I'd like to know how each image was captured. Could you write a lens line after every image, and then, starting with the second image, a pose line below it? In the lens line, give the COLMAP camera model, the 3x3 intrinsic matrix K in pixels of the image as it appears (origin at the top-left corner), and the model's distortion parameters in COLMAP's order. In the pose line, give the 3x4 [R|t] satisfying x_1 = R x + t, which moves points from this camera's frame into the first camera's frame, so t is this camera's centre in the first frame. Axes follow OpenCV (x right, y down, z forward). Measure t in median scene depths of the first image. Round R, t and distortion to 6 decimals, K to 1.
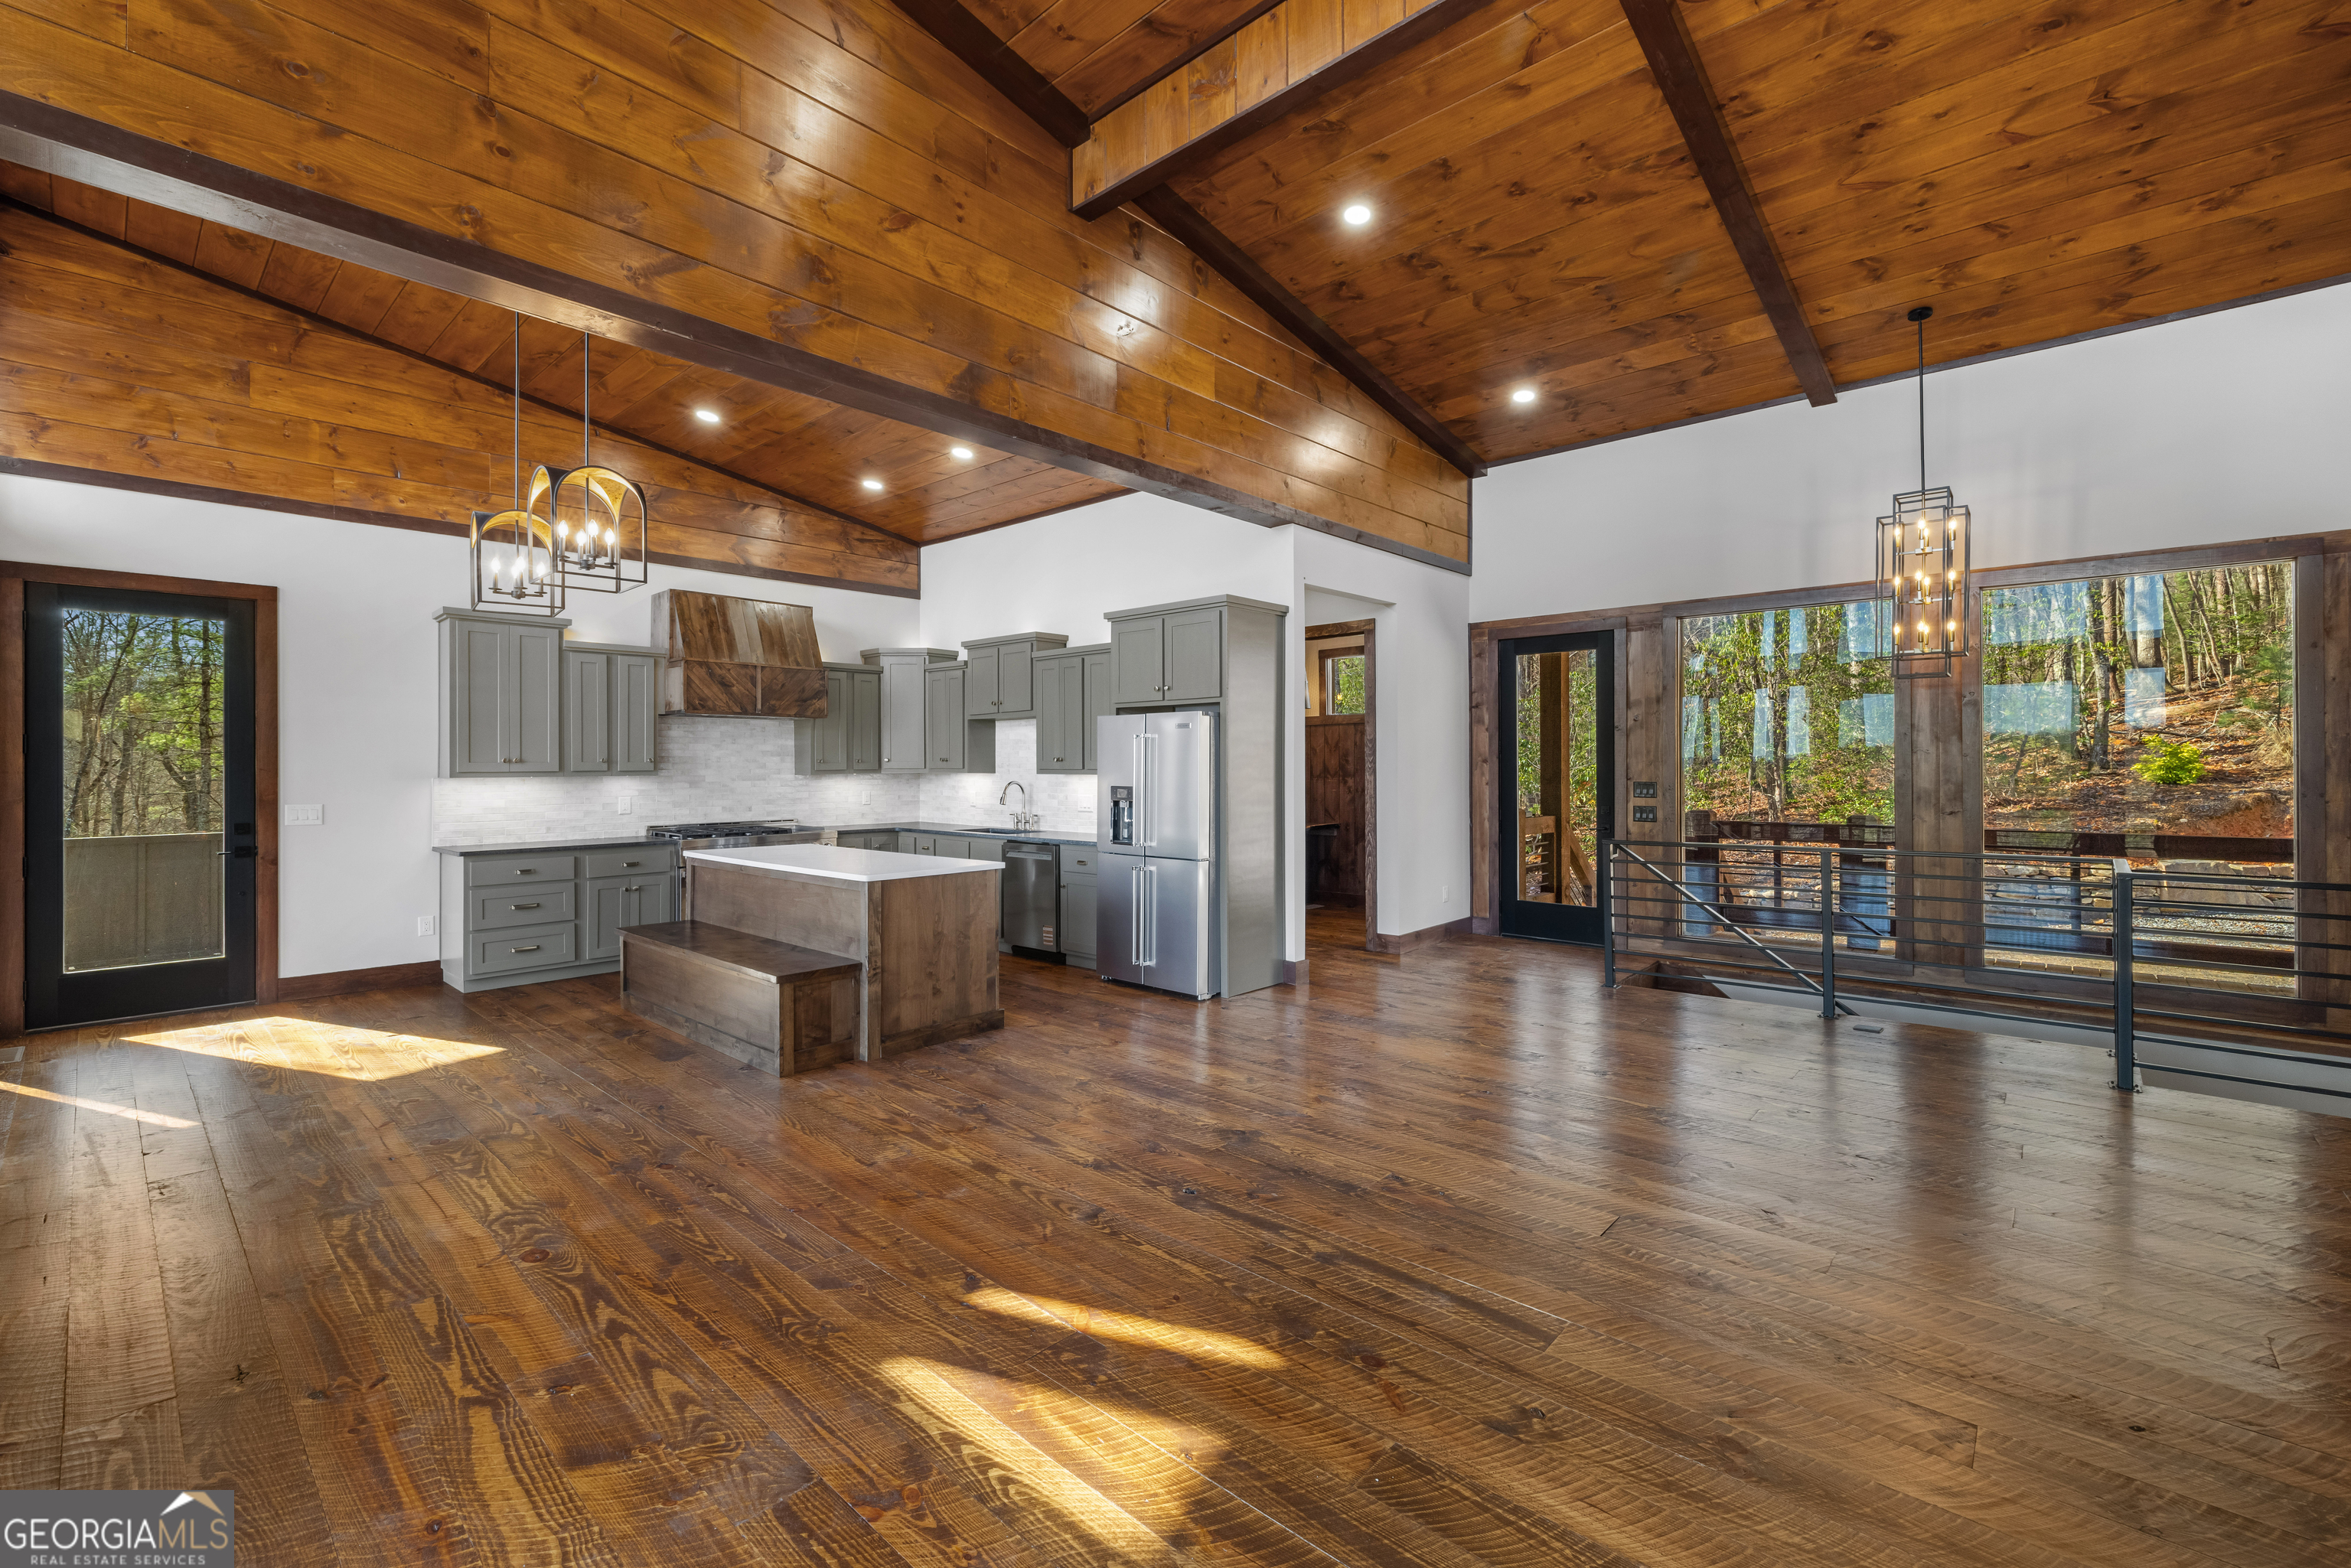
lens RADIAL K [[992.4, 0, 1179.8], [0, 992.4, 764.8], [0, 0, 1]] dist [0.001048, -0.000104]
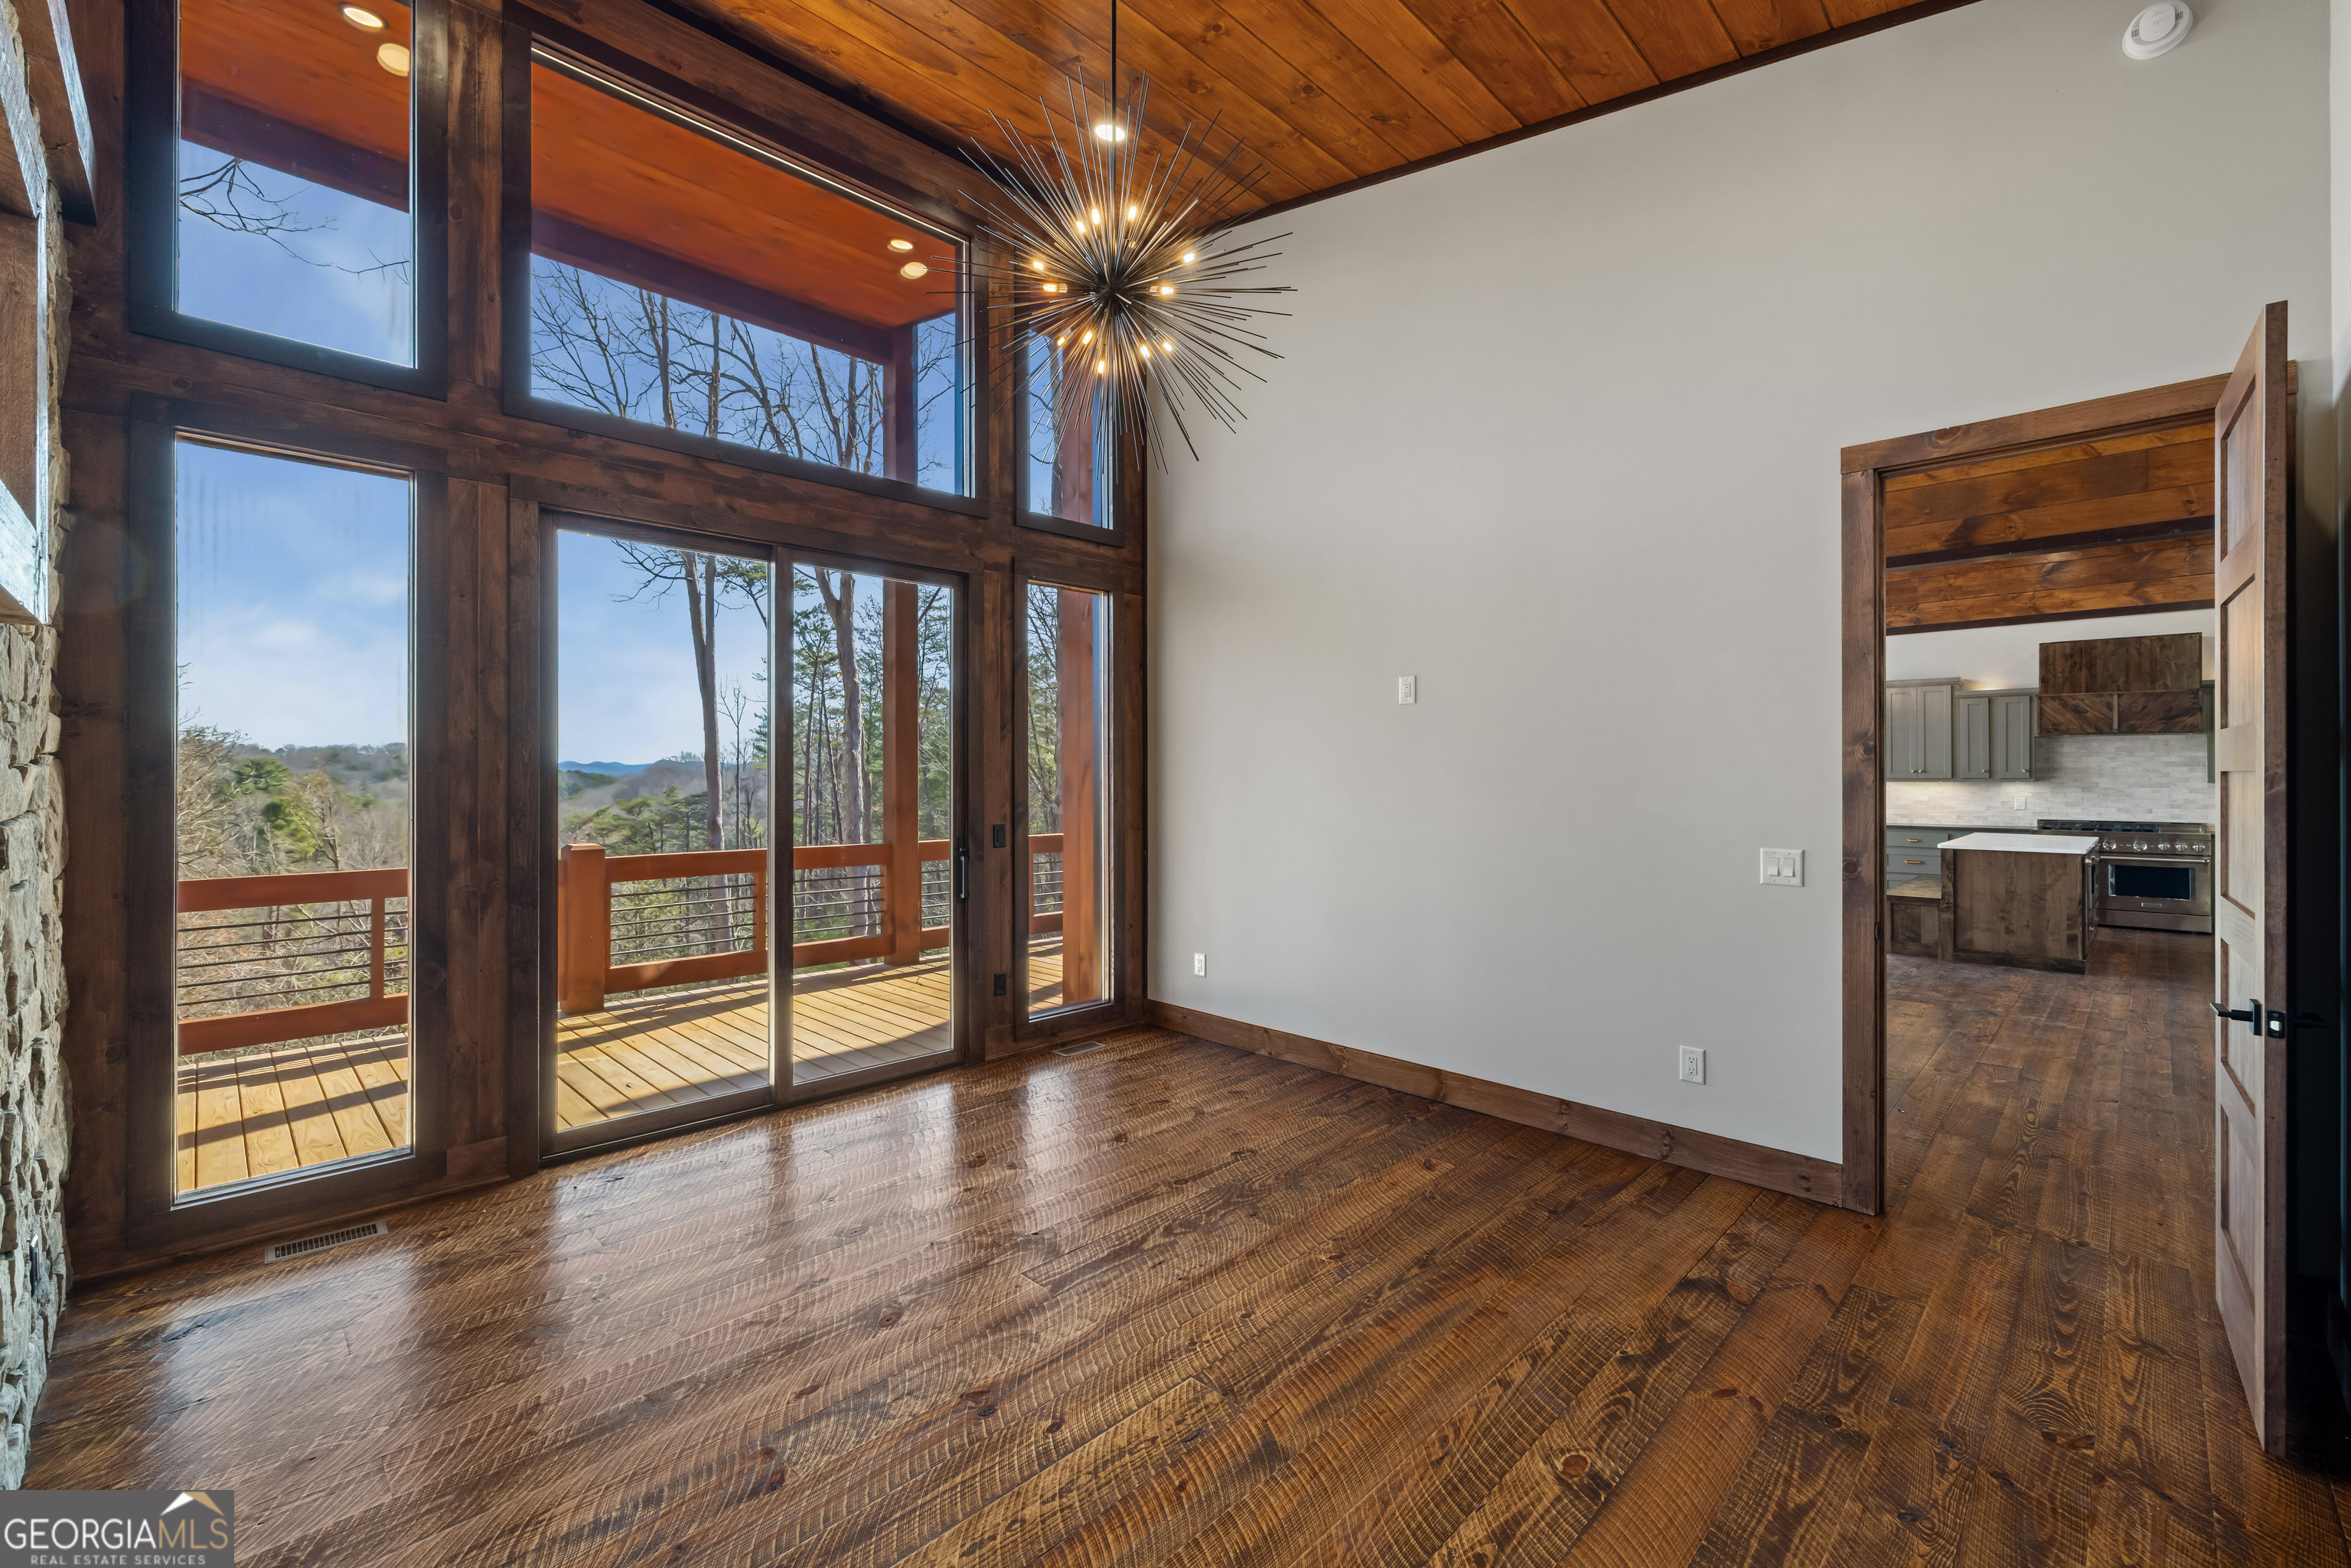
lens RADIAL K [[985.2, 0, 1177.2], [0, 985.2, 773.4], [0, 0, 1]] dist [0.000659, 0.000106]
pose [[-0.038646, 0.001277, -0.999252, 1.015549], [0.002970, 0.999995, 0.001163, -0.007045], [0.999249, -0.002923, -0.038650, -0.135286]]
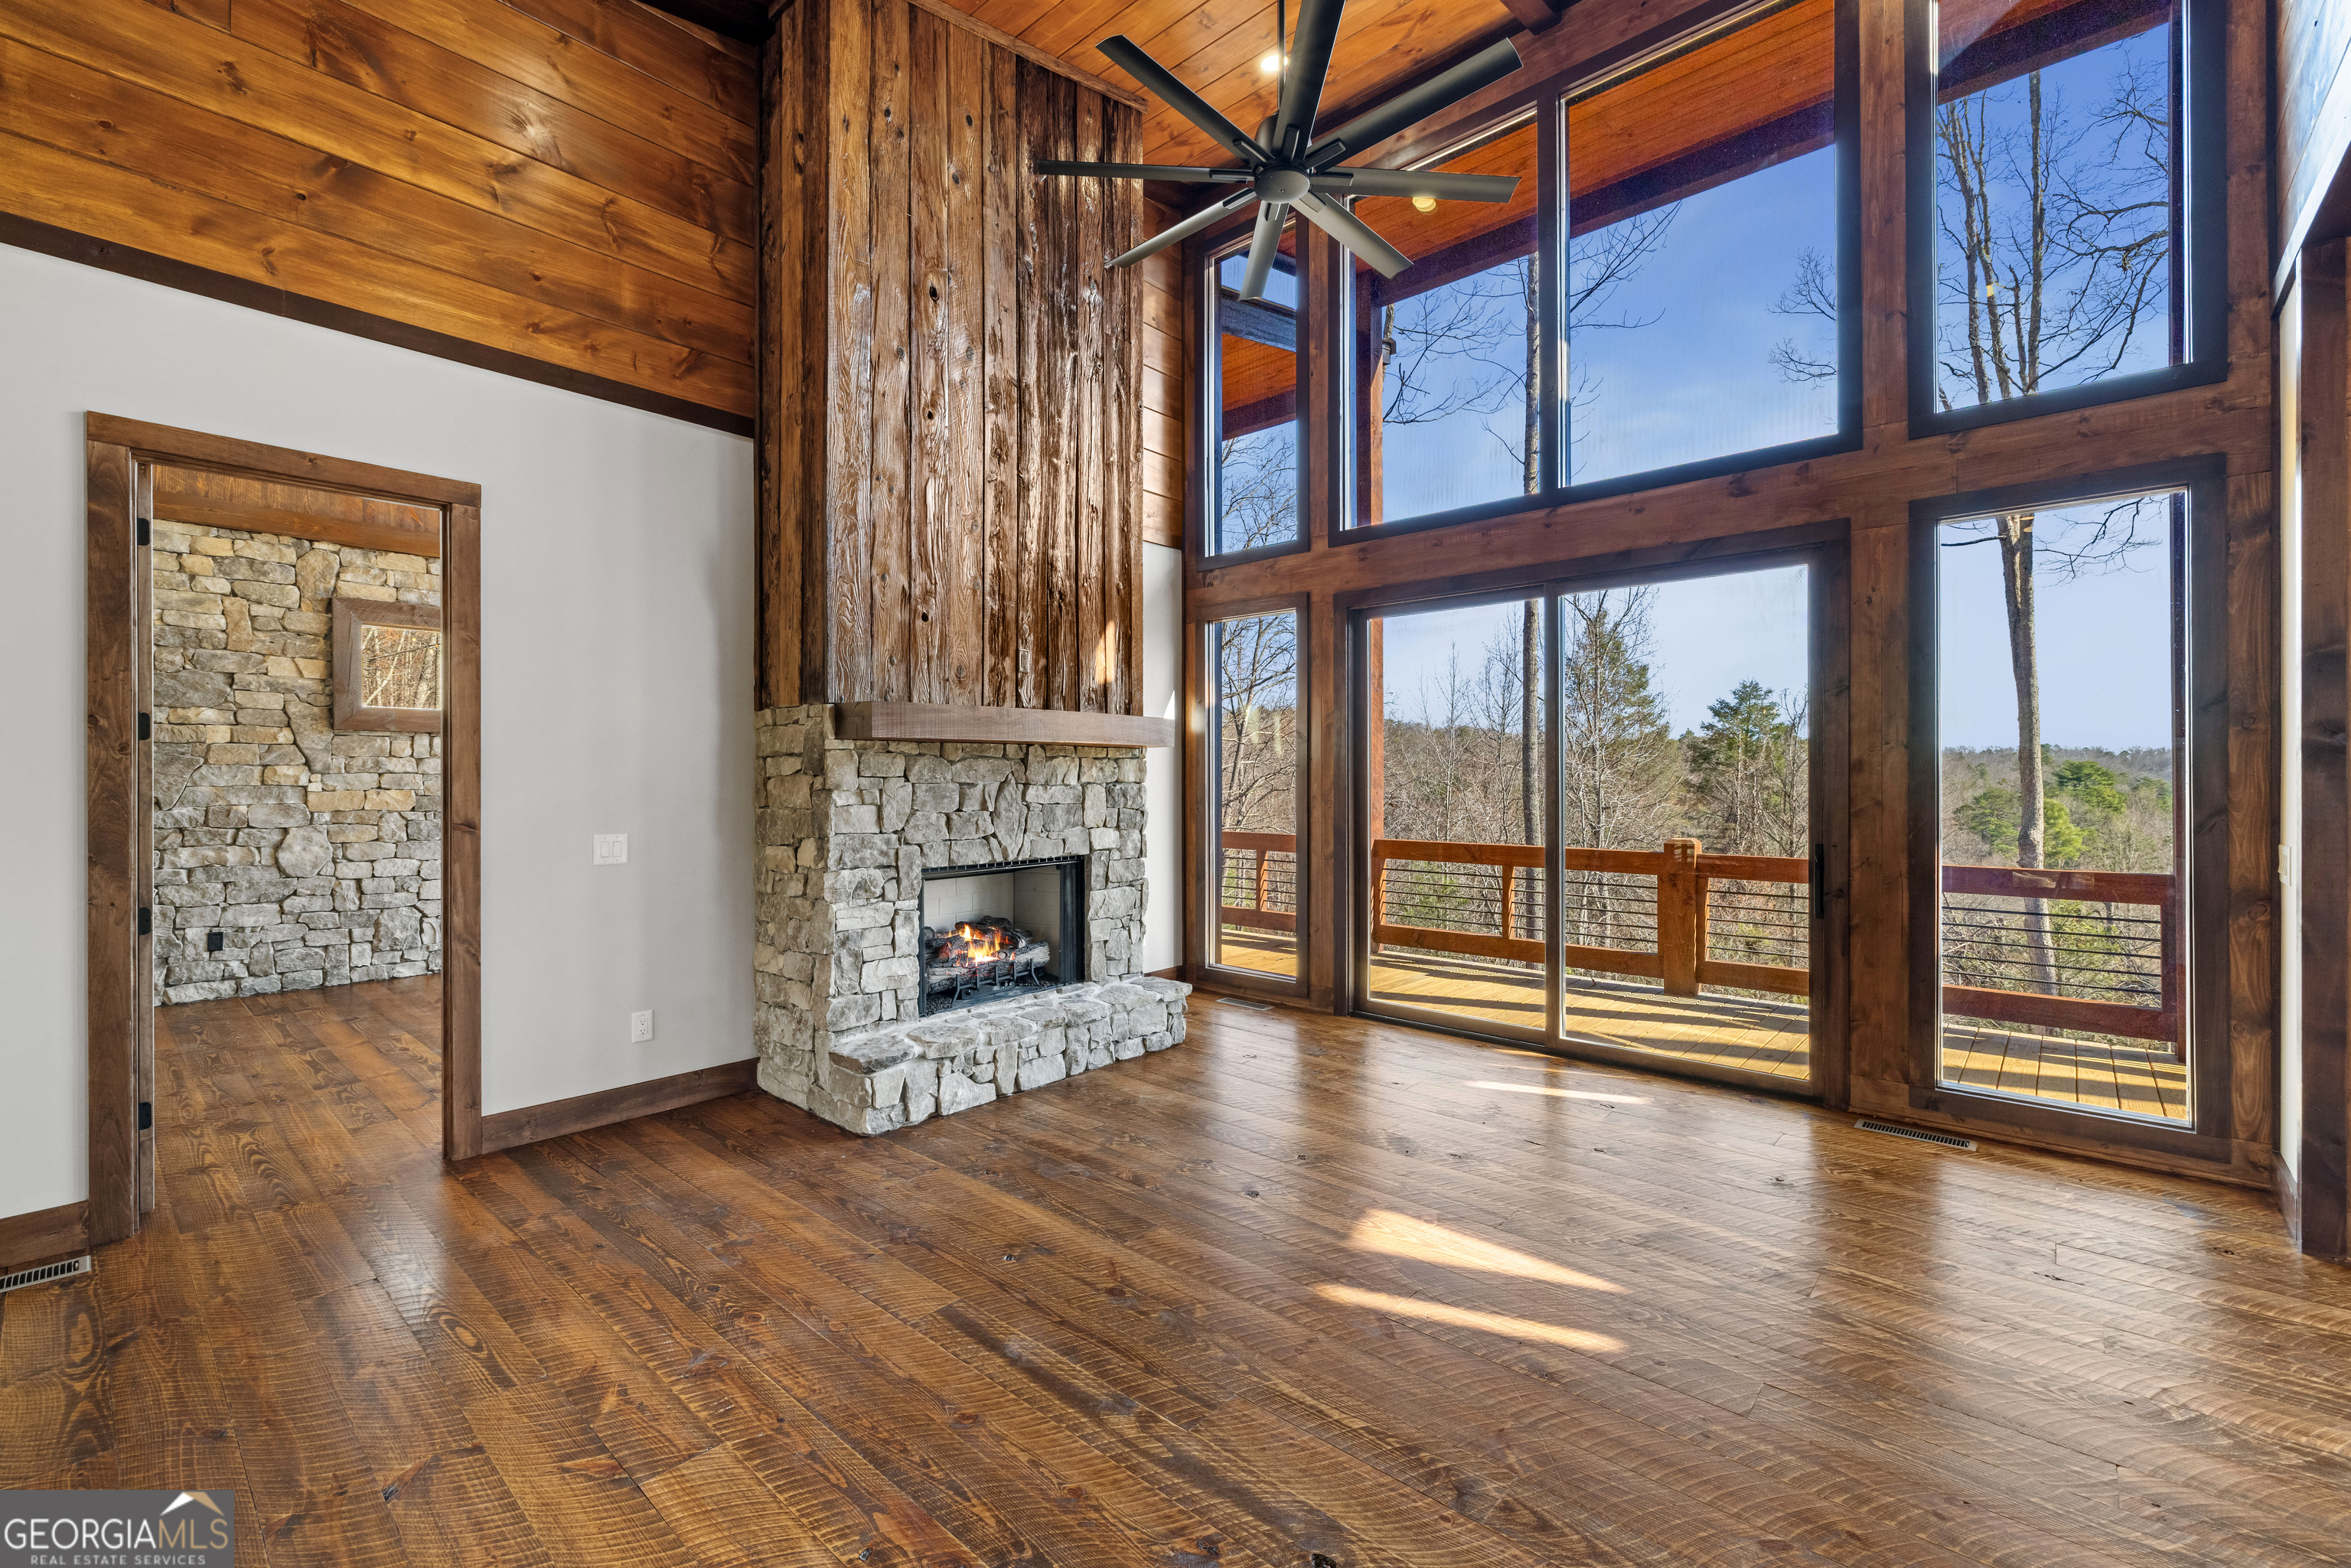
lens RADIAL K [[979.9, 0, 1176.6], [0, 979.9, 782.2], [0, 0, 1]] dist [-0.002754, -0.000316]
pose [[-0.999971, 0.002913, -0.006997, 0.048966], [0.002893, 0.999992, 0.002788, 0.000652], [0.007005, 0.002768, -0.999972, 0.810882]]
